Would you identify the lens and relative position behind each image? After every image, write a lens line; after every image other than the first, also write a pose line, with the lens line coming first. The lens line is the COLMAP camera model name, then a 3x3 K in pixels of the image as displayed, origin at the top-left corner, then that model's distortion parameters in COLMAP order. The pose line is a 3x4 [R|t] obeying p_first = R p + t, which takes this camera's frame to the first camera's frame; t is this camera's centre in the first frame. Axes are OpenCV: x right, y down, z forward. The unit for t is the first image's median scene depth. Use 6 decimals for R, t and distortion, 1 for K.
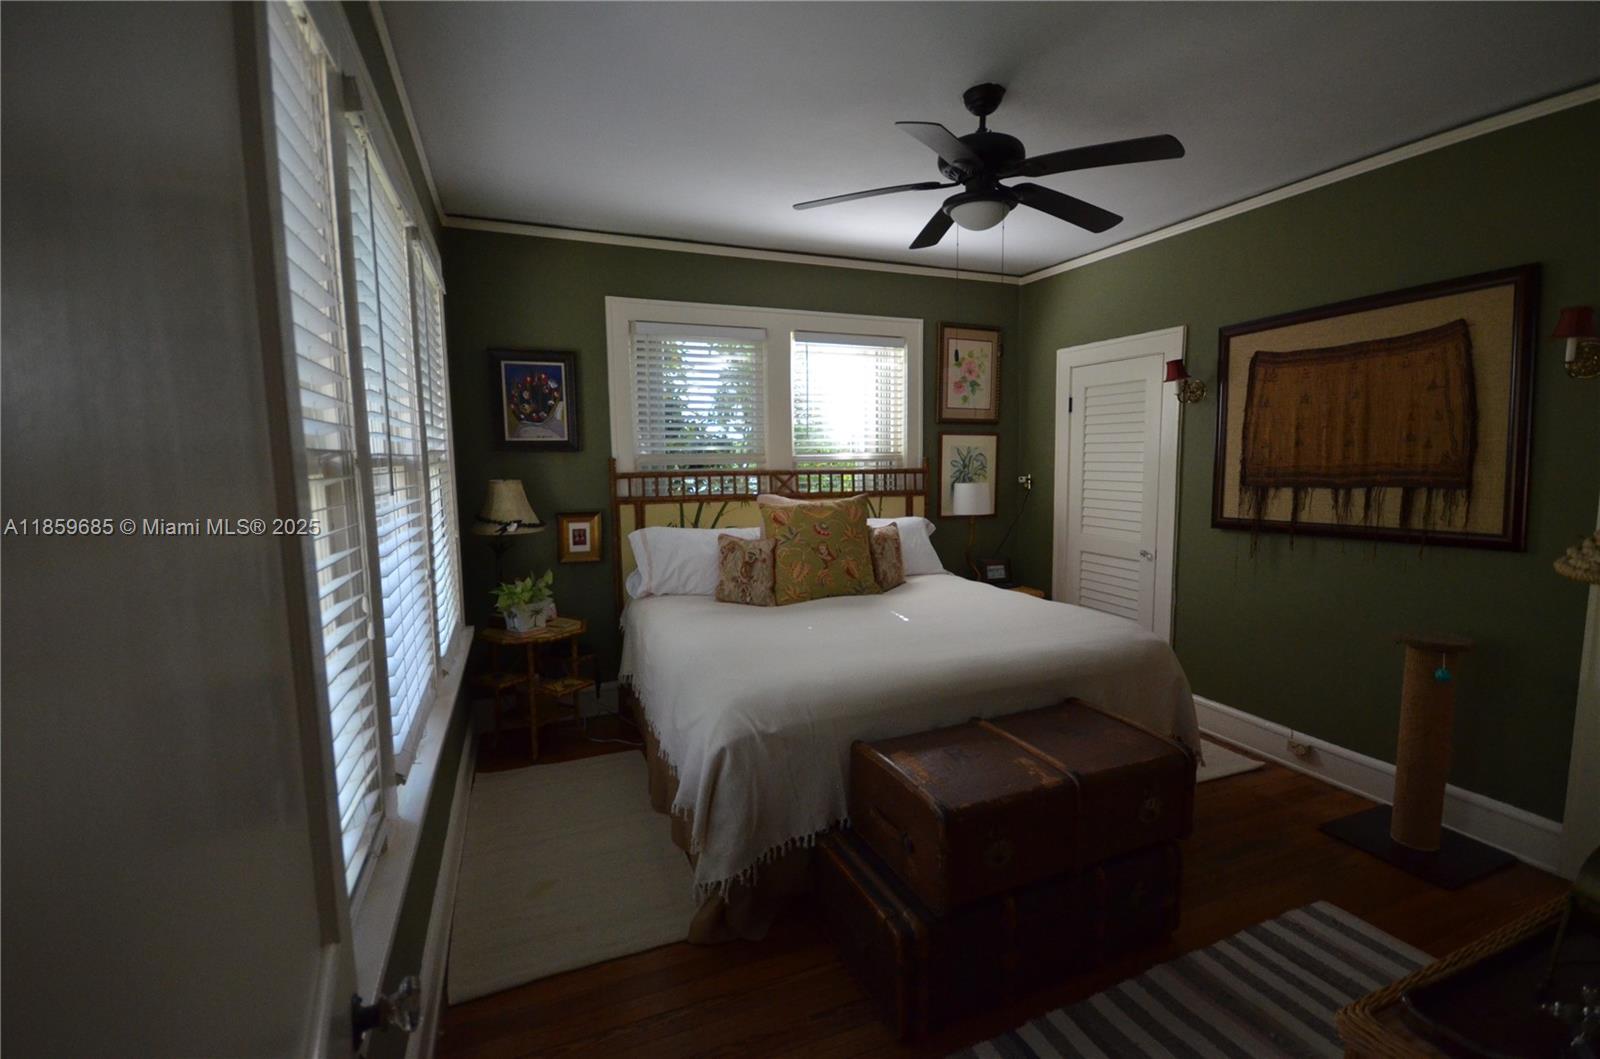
lens RADIAL K [[710.2, 0, 803.2], [0, 710.2, 526.2], [0, 0, 1]] dist [-0.000647, -0.005331]
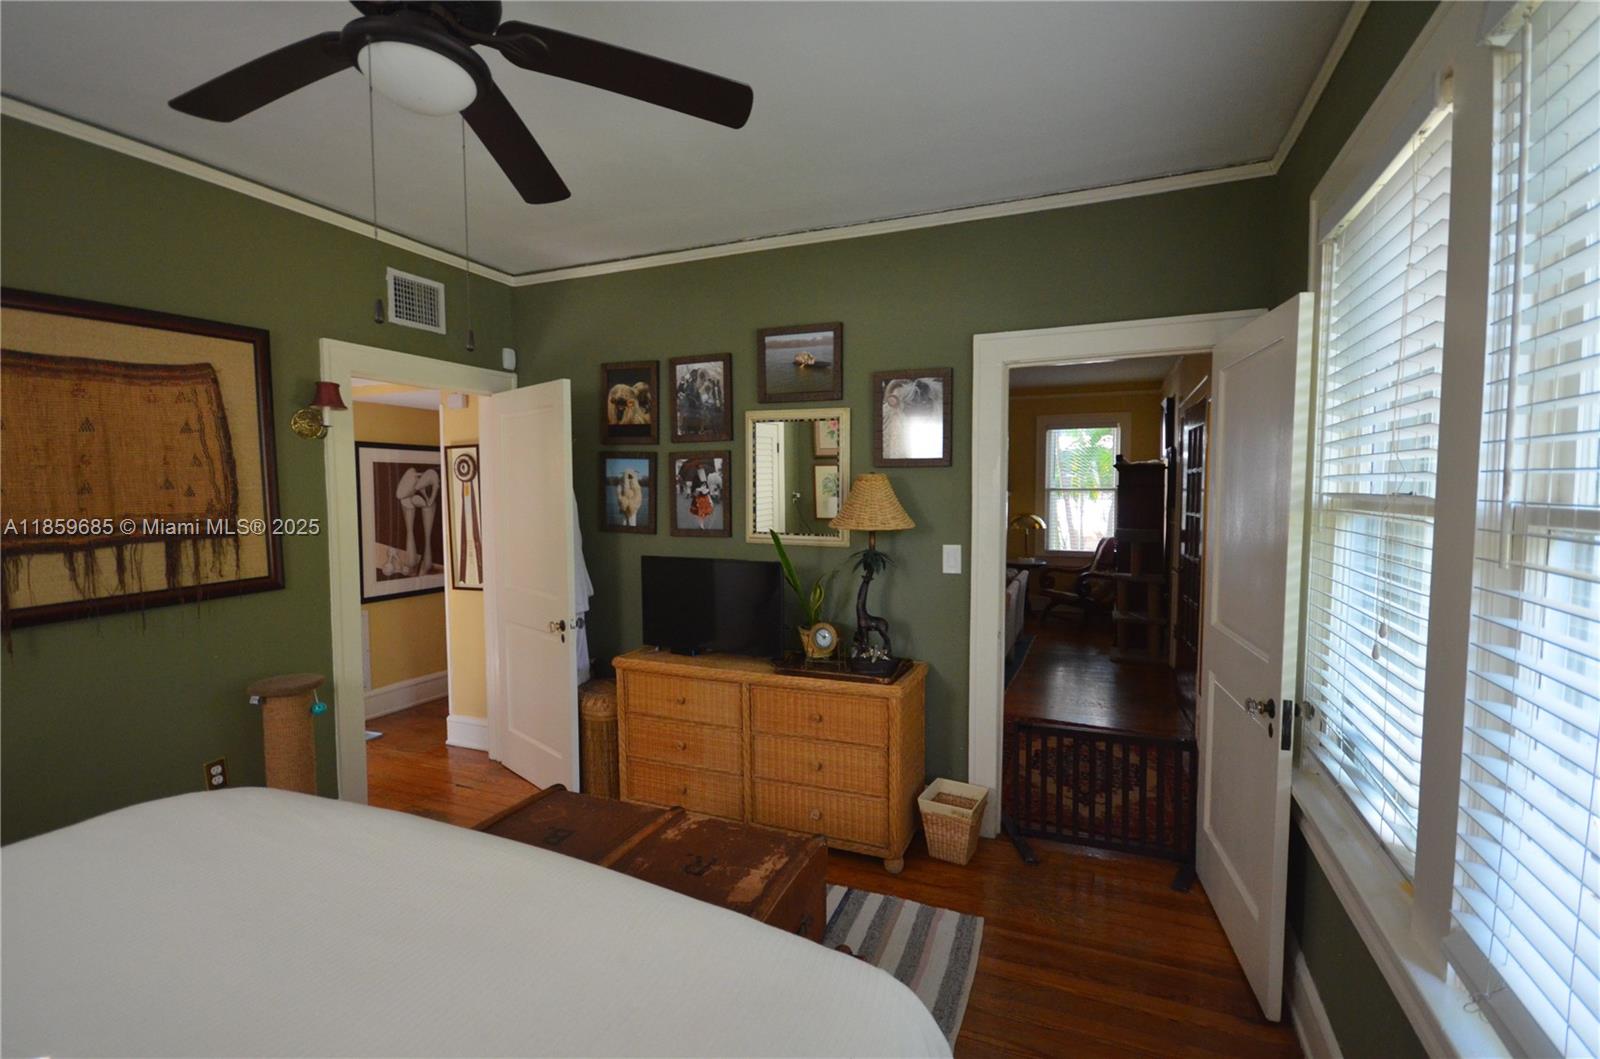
lens RADIAL K [[710.2, 0, 804.1], [0, 710.2, 534.4], [0, 0, 1]] dist [-0.000647, -0.005331]
pose [[-0.712128, -0.026562, 0.701547, -0.319565], [0.086915, 0.988261, 0.125643, -0.106987], [-0.696649, 0.150449, -0.701459, 1.090831]]
